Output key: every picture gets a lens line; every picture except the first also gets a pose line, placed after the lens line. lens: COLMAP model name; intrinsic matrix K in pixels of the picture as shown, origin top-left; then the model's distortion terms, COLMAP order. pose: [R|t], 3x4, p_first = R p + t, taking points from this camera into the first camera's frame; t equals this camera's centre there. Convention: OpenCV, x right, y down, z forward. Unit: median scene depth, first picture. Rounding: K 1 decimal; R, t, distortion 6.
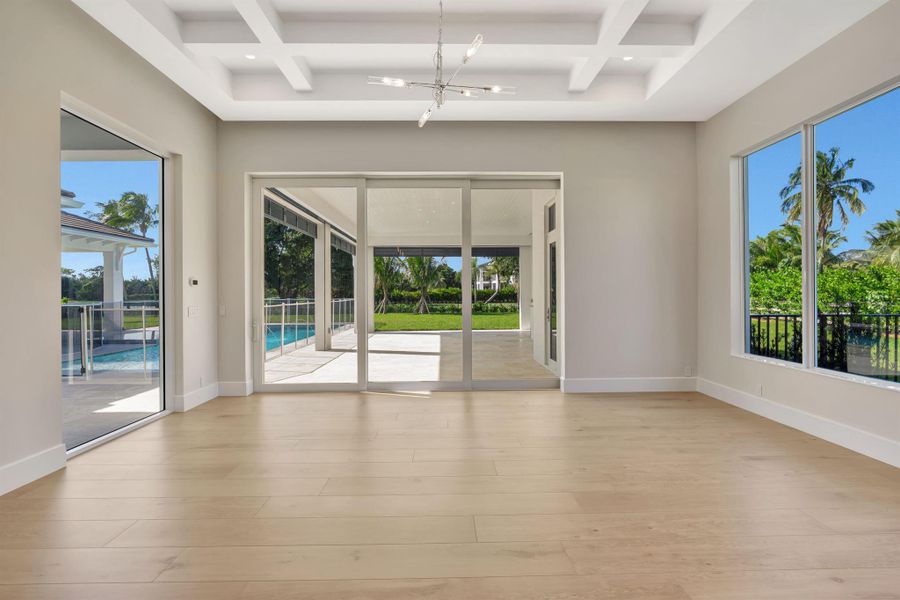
lens RADIAL K [[406.4, 0, 445.9], [0, 406.4, 295.2], [0, 0, 1]] dist [-0.009501, 0.003829]
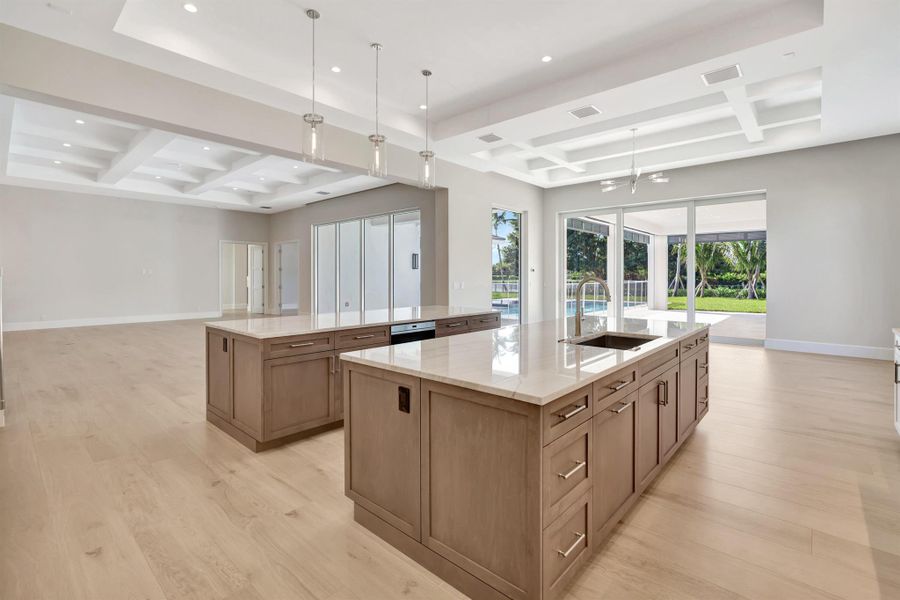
lens RADIAL K [[406.4, 0, 444.0], [0, 406.4, 282.6], [0, 0, 1]] dist [-0.009501, 0.003829]
pose [[0.725846, 0.015166, -0.687690, 0.152210], [-0.007258, 0.999870, 0.014389, 0.000532], [0.687819, -0.005453, 0.725862, -0.259217]]
